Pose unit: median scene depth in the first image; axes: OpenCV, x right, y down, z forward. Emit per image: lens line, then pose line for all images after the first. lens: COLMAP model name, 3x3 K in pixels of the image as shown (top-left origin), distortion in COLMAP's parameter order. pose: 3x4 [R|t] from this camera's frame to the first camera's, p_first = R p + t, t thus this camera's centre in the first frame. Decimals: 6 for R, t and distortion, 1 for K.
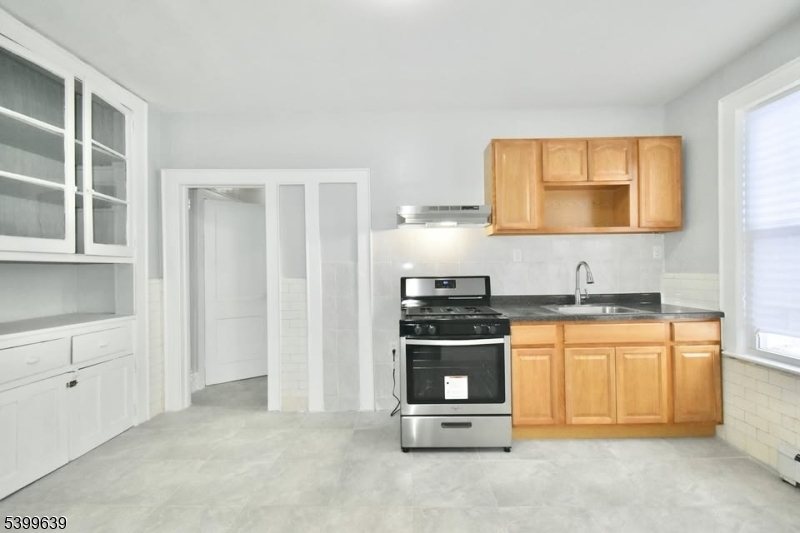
lens RADIAL K [[363.7, 0, 391.2], [0, 363.7, 263.7], [0, 0, 1]] dist [-0.002280, -0.000595]
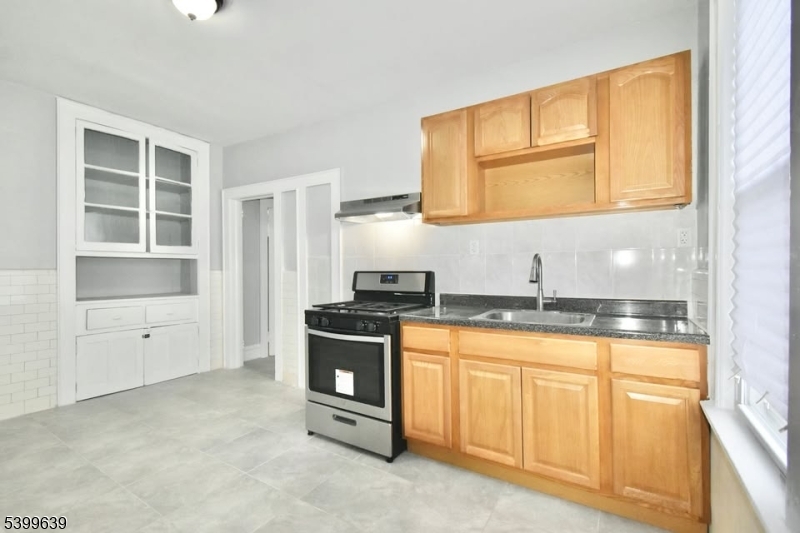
lens RADIAL K [[363.7, 0, 383.7], [0, 363.7, 265.0], [0, 0, 1]] dist [-0.002280, -0.000595]
pose [[0.847969, 0.004574, -0.530026, 0.765952], [-0.000392, 0.999968, 0.008003, 0.013498], [0.530046, -0.006579, 0.847943, 0.212039]]
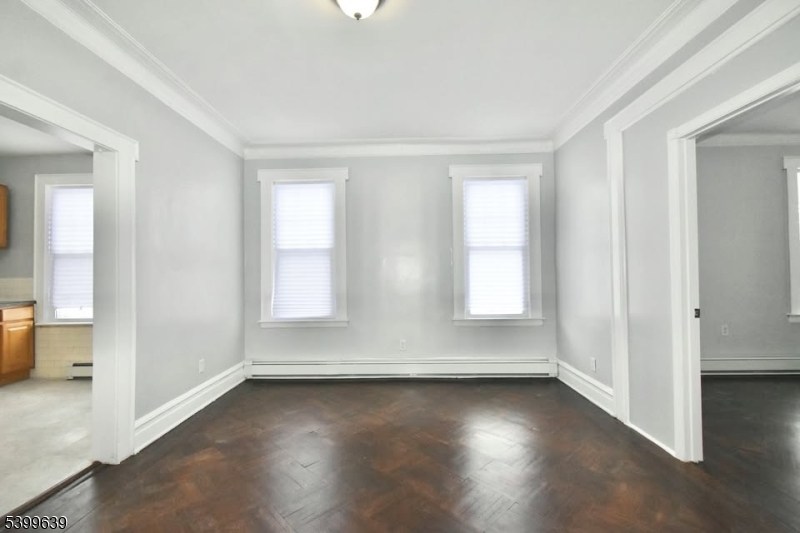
lens RADIAL K [[363.8, 0, 416.7], [0, 363.8, 263.0], [0, 0, 1]] dist [0.002983, -0.000571]
pose [[0.022902, 0.024132, 0.999446, -0.735980], [0.008805, 0.999665, -0.024339, 0.015177], [-0.999699, 0.009358, 0.022682, -0.801896]]
